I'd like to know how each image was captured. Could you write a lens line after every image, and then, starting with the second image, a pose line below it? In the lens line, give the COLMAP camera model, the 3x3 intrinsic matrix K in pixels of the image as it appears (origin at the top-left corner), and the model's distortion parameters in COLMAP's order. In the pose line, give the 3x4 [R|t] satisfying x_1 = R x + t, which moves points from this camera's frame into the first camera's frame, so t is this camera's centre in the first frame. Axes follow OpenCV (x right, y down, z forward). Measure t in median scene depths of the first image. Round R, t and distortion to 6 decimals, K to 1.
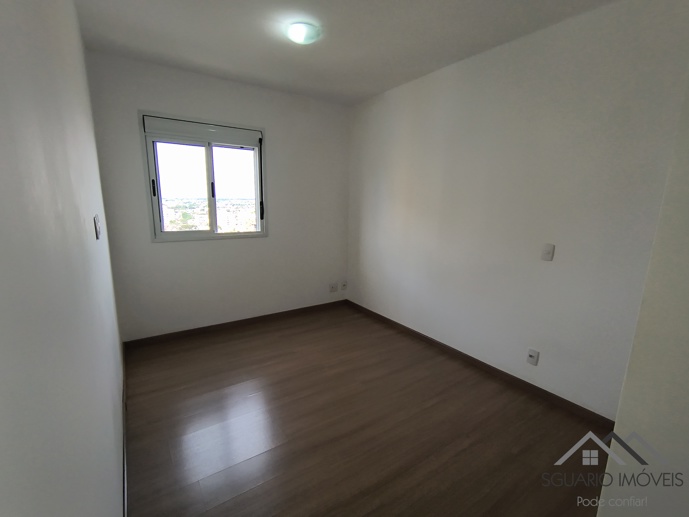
lens RADIAL K [[324.8, 0, 345.2], [0, 324.8, 258.1], [0, 0, 1]] dist [-0.002271, 0.002864]
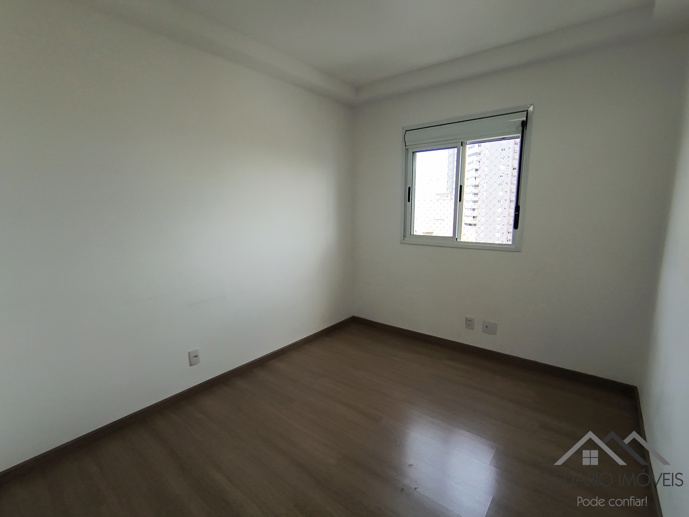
lens RADIAL K [[324.8, 0, 344.0], [0, 324.8, 262.8], [0, 0, 1]] dist [-0.002271, 0.002864]
pose [[0.304812, 0.140348, -0.942015, 0.377610], [-0.159865, 0.982589, 0.094665, -0.052059], [0.938900, 0.121740, 0.321942, 0.418461]]
